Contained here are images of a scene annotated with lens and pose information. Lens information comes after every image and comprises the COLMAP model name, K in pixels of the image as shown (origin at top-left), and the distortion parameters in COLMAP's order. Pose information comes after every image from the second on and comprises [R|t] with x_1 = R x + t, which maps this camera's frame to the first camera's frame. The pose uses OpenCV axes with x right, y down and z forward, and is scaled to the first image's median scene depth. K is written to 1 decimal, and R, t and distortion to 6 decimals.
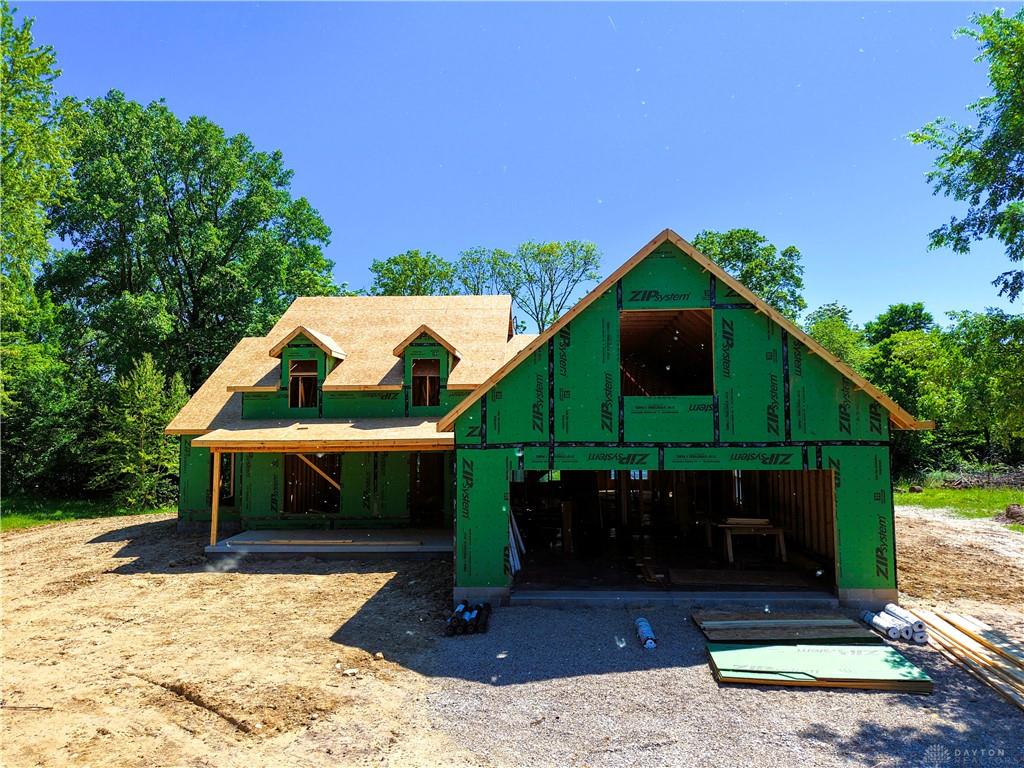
lens RADIAL K [[676.0, 0, 518.0], [0, 676.0, 386.1], [0, 0, 1]] dist [0.037302, -0.030510]
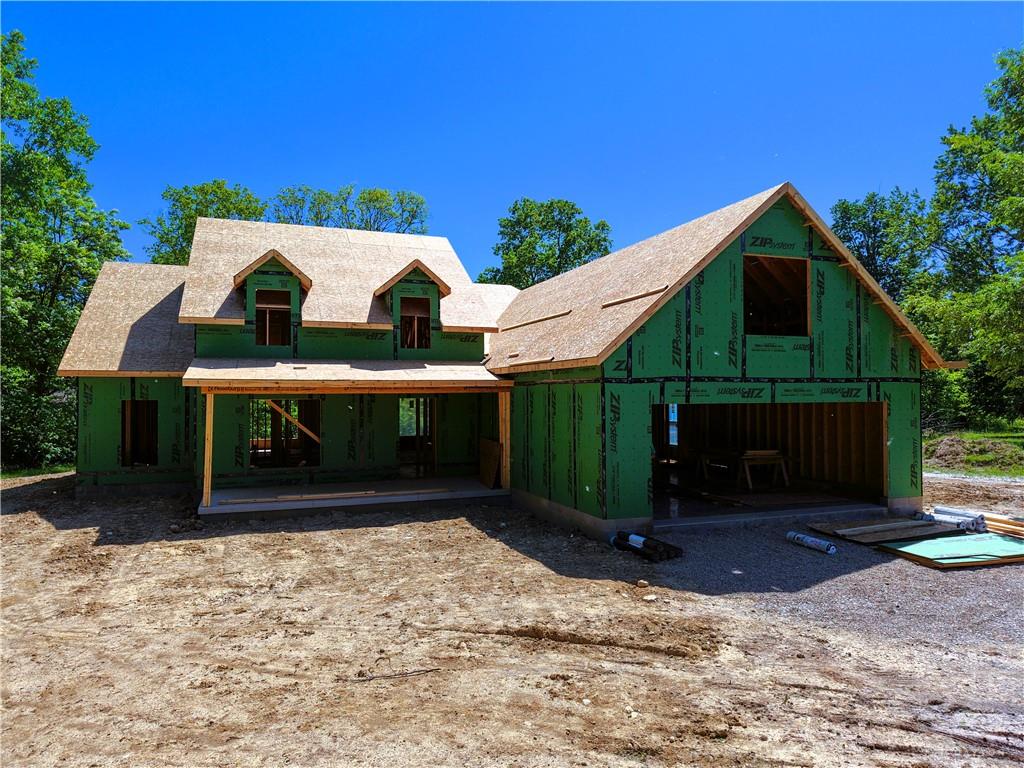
lens RADIAL K [[676.0, 0, 518.0], [0, 676.0, 386.1], [0, 0, 1]] dist [0.037302, -0.030510]
pose [[0.921302, 0.006680, 0.388792, -0.599740], [-0.027091, 0.998526, 0.047040, 0.055670], [-0.387904, -0.053871, 0.920124, 0.143313]]
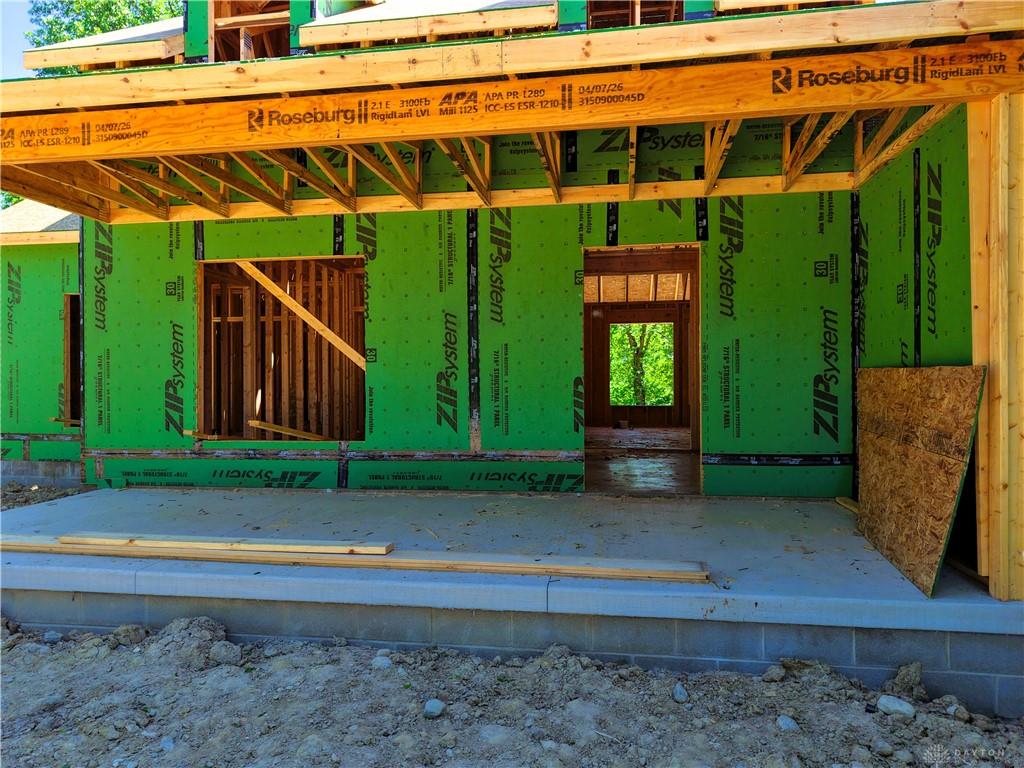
lens RADIAL K [[676.0, 0, 518.0], [0, 676.0, 386.1], [0, 0, 1]] dist [0.037302, -0.030510]
pose [[0.993447, 0.002710, -0.114265, -0.249997], [0.004914, 0.997782, 0.066386, 0.227770], [0.114191, -0.066512, 0.991230, 1.120624]]
